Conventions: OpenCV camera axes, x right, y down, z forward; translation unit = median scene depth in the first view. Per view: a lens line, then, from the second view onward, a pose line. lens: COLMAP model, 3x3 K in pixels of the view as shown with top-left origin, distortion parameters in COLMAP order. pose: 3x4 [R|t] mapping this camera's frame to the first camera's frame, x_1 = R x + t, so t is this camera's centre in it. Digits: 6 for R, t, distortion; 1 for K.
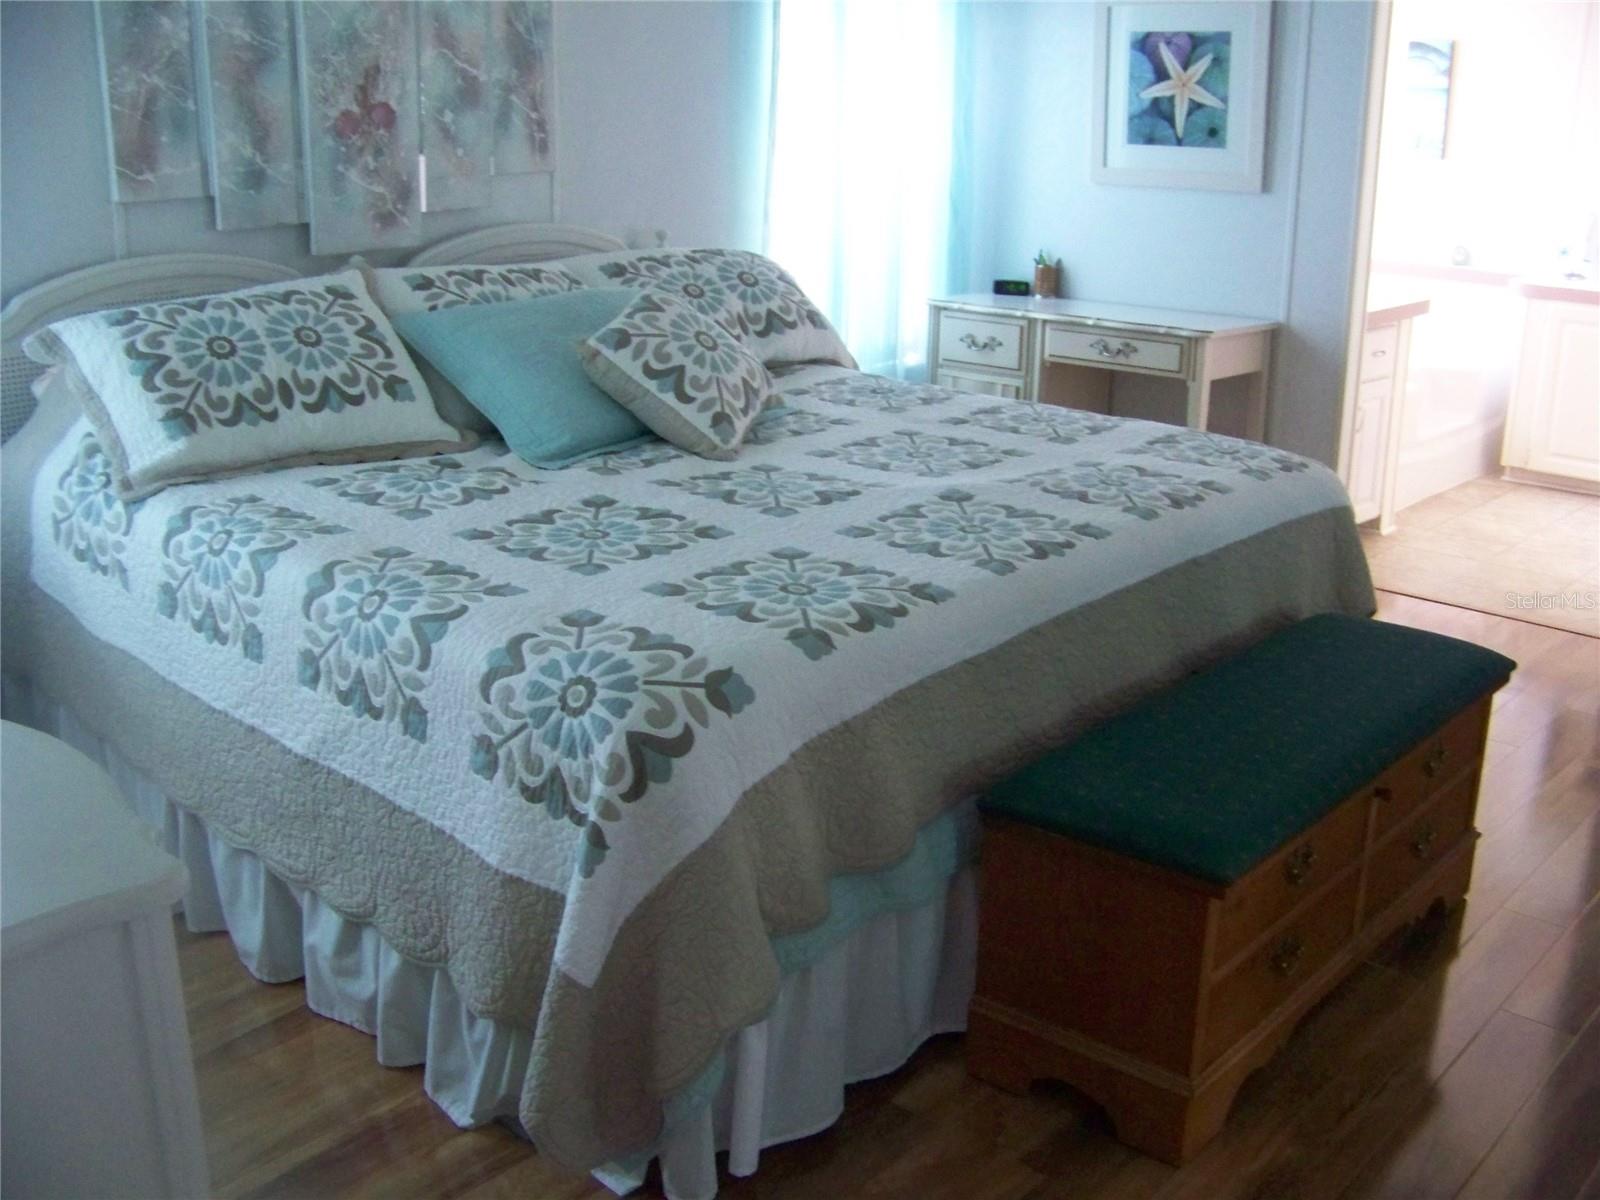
lens RADIAL K [[1712.7, 0, 800.0], [0, 1712.7, 600.0], [0, 0, 1]] dist [-0.254004, 0.343195]
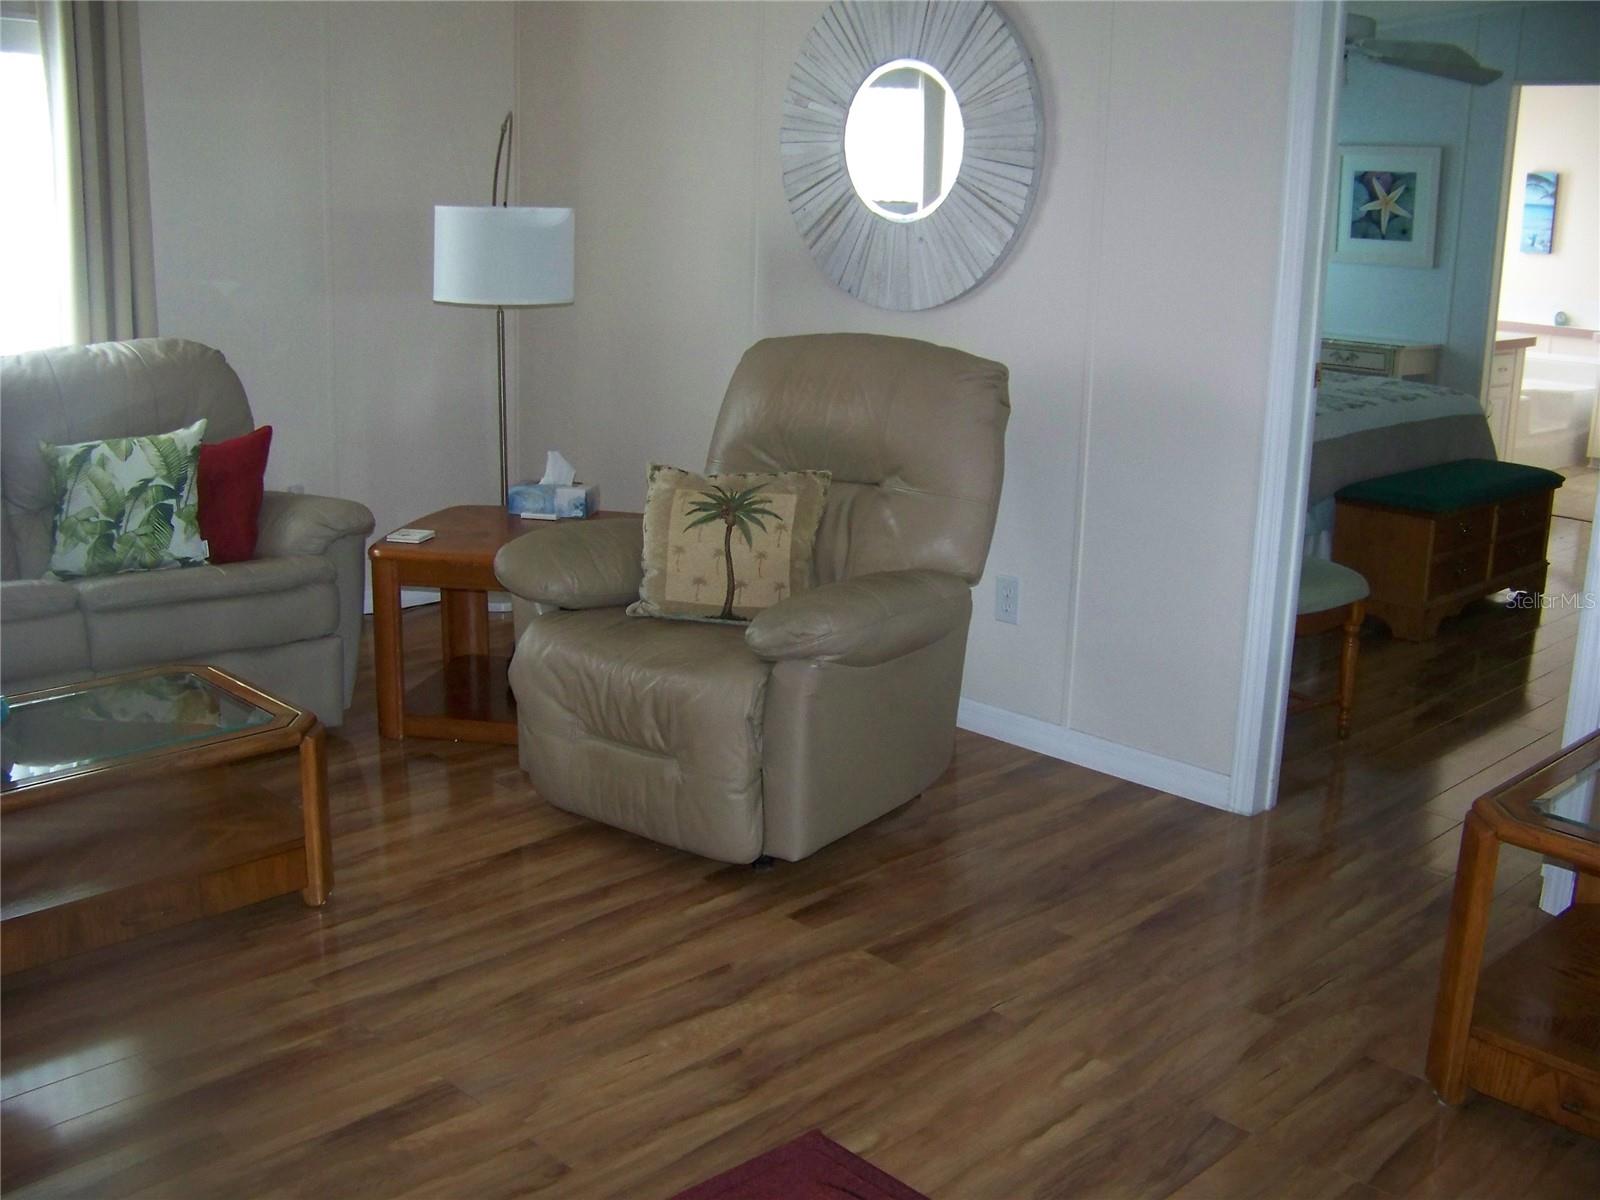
lens RADIAL K [[1712.7, 0, 800.0], [0, 1712.7, 600.0], [0, 0, 1]] dist [-0.254004, 0.343195]
pose [[0.997026, 0.031072, -0.070521, -0.229652], [-0.034934, 0.997919, -0.054205, 0.200937], [0.068690, 0.056507, 0.996036, -0.680708]]
